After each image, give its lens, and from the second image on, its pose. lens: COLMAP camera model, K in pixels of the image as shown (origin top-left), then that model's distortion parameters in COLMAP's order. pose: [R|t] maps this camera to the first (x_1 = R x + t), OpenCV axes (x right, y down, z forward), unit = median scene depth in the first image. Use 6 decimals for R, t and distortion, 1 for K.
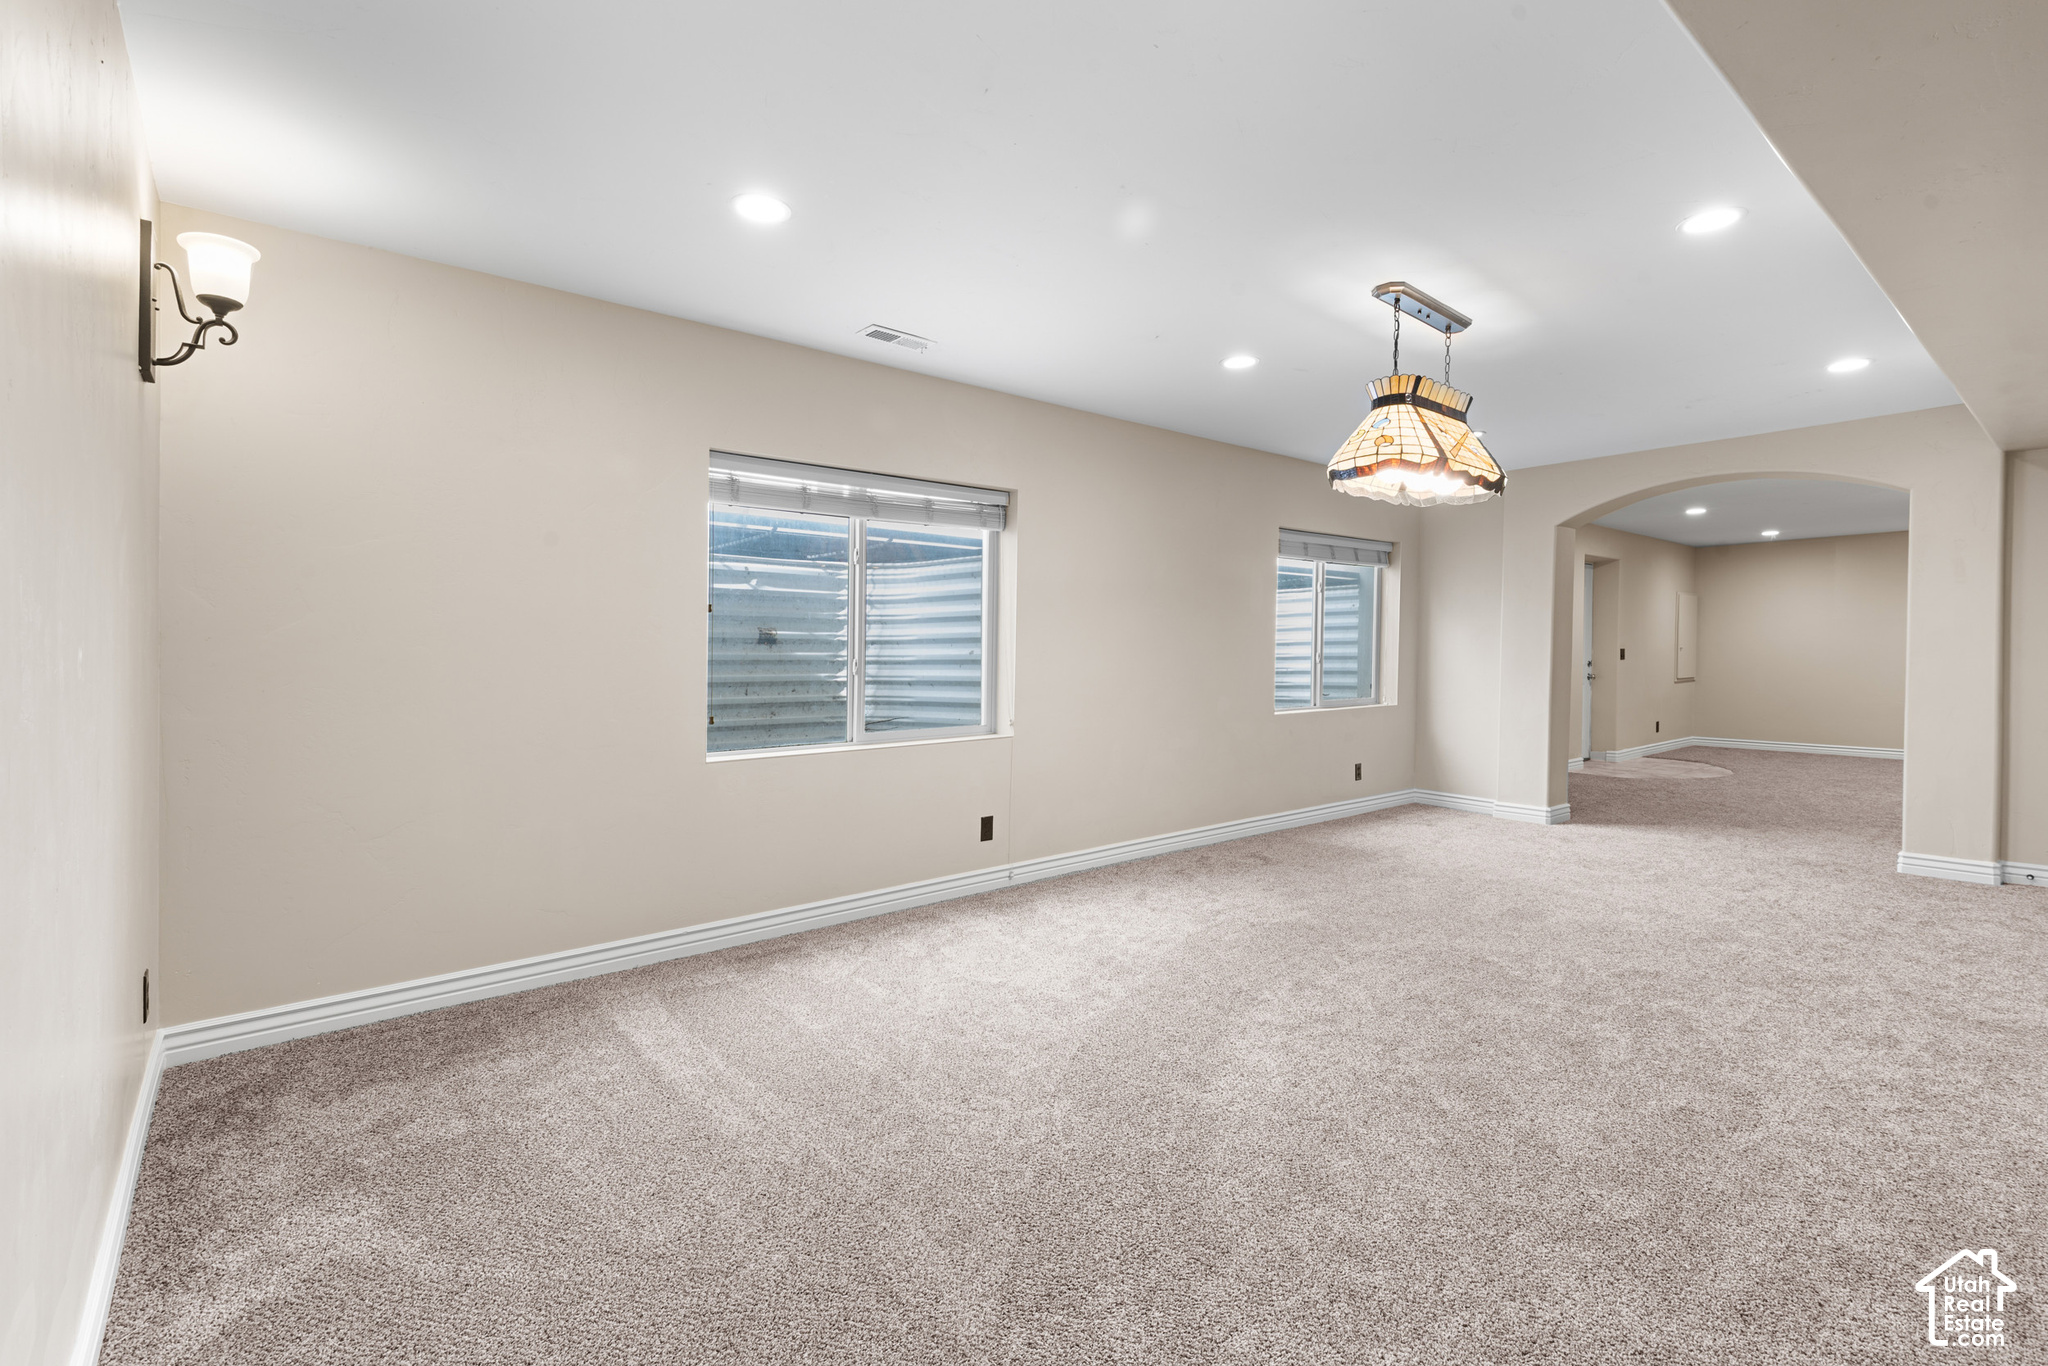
lens RADIAL K [[919.7, 0, 1020.4], [0, 919.7, 657.8], [0, 0, 1]] dist [0.047476, -0.024444]
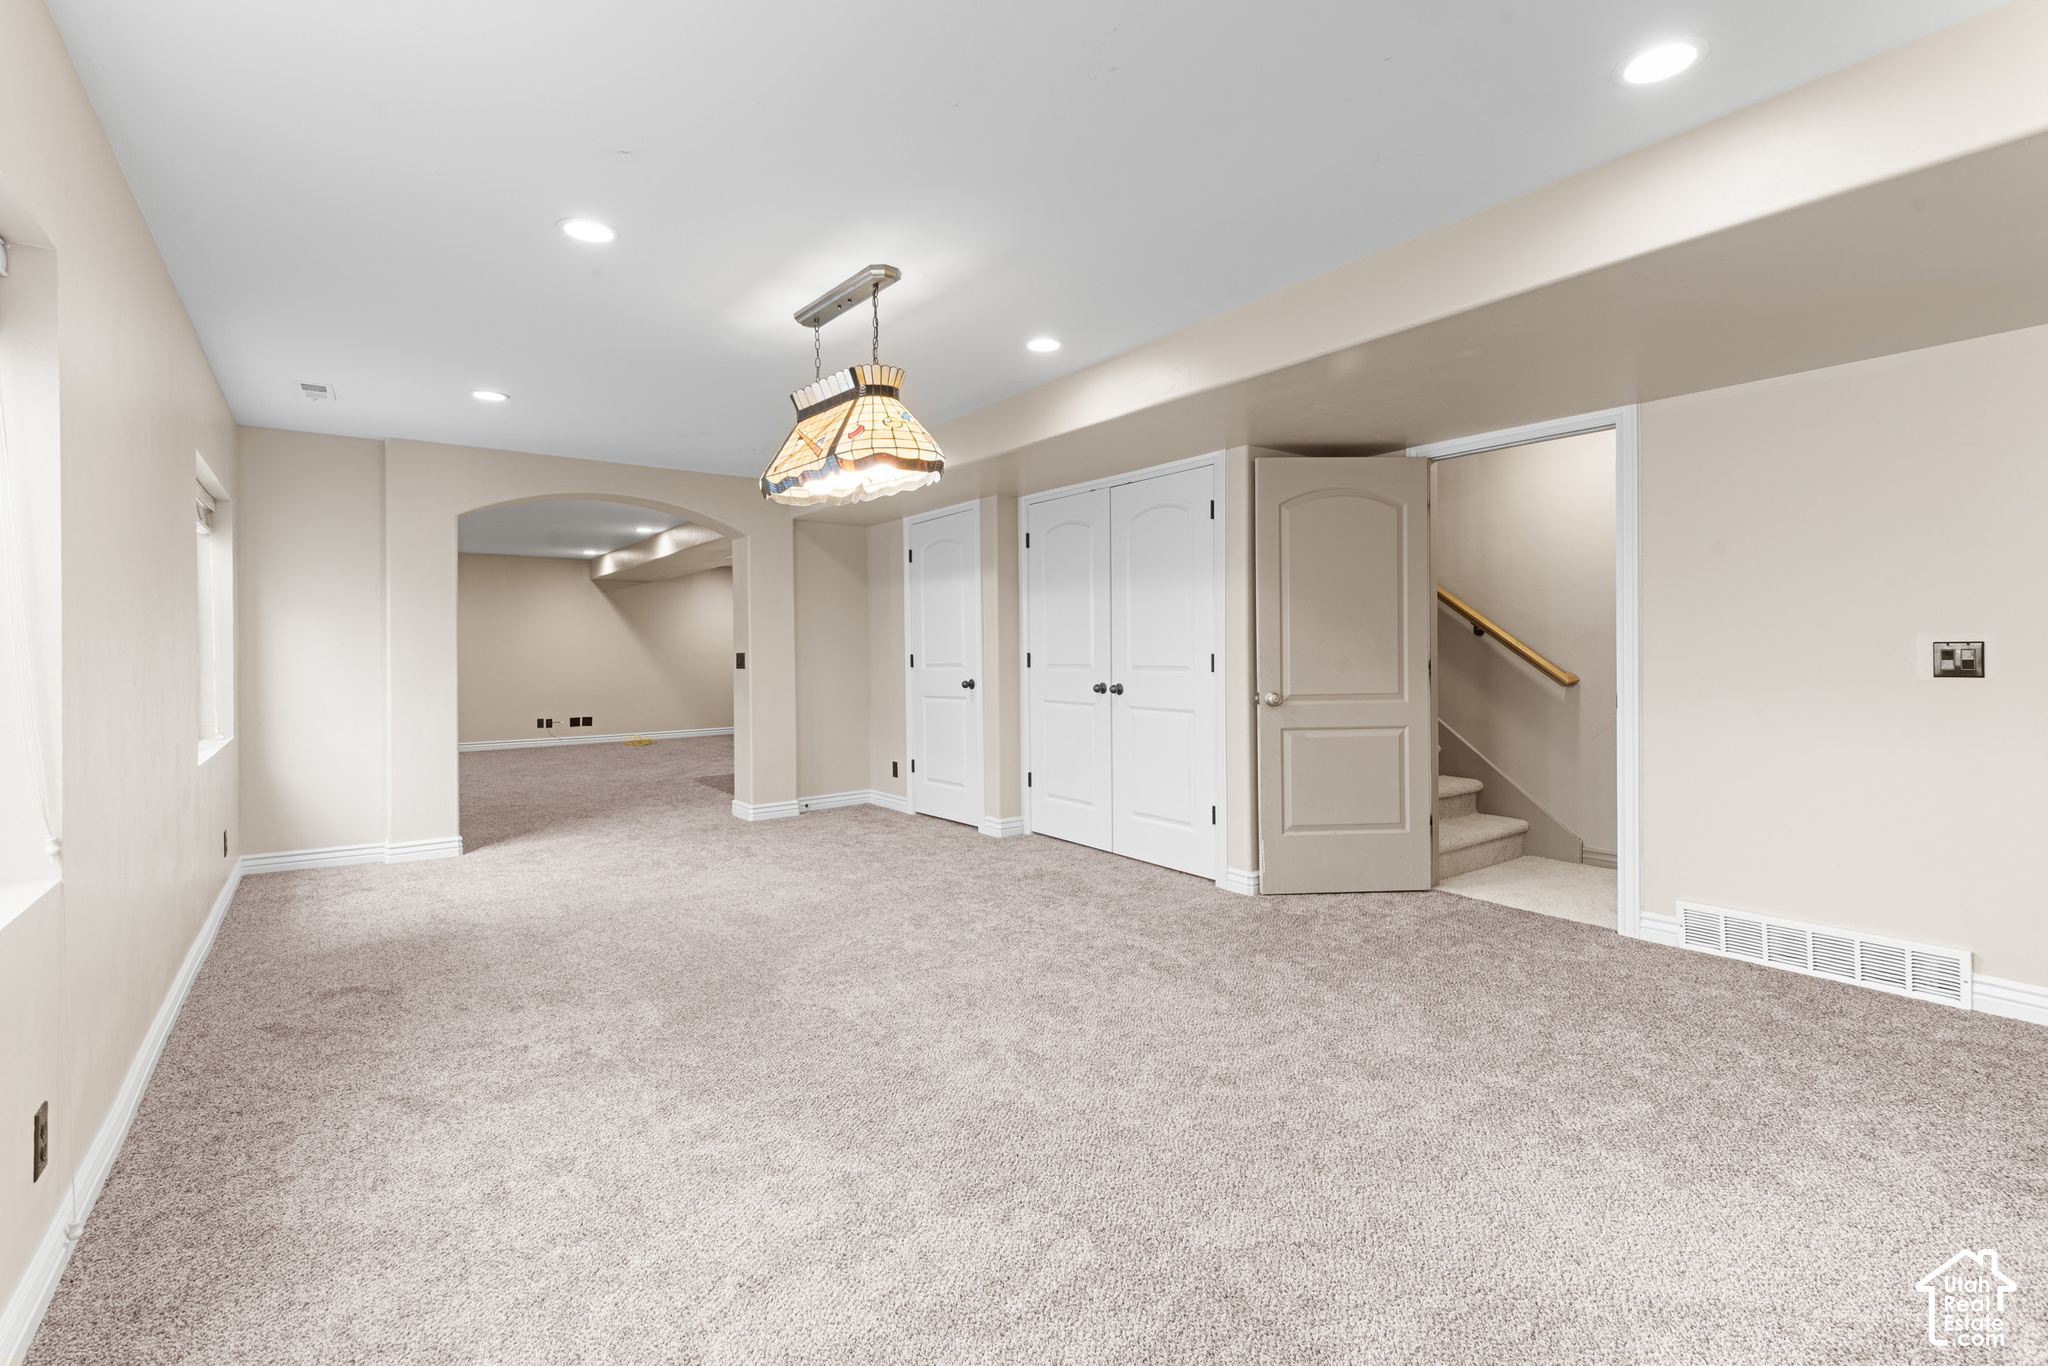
lens RADIAL K [[919.7, 0, 1020.4], [0, 919.7, 657.8], [0, 0, 1]] dist [0.047476, -0.024444]
pose [[0.049448, -0.001119, 0.998776, -0.479053], [0.012170, 0.999926, 0.000518, -0.001933], [-0.998703, 0.012129, 0.049457, 0.722694]]
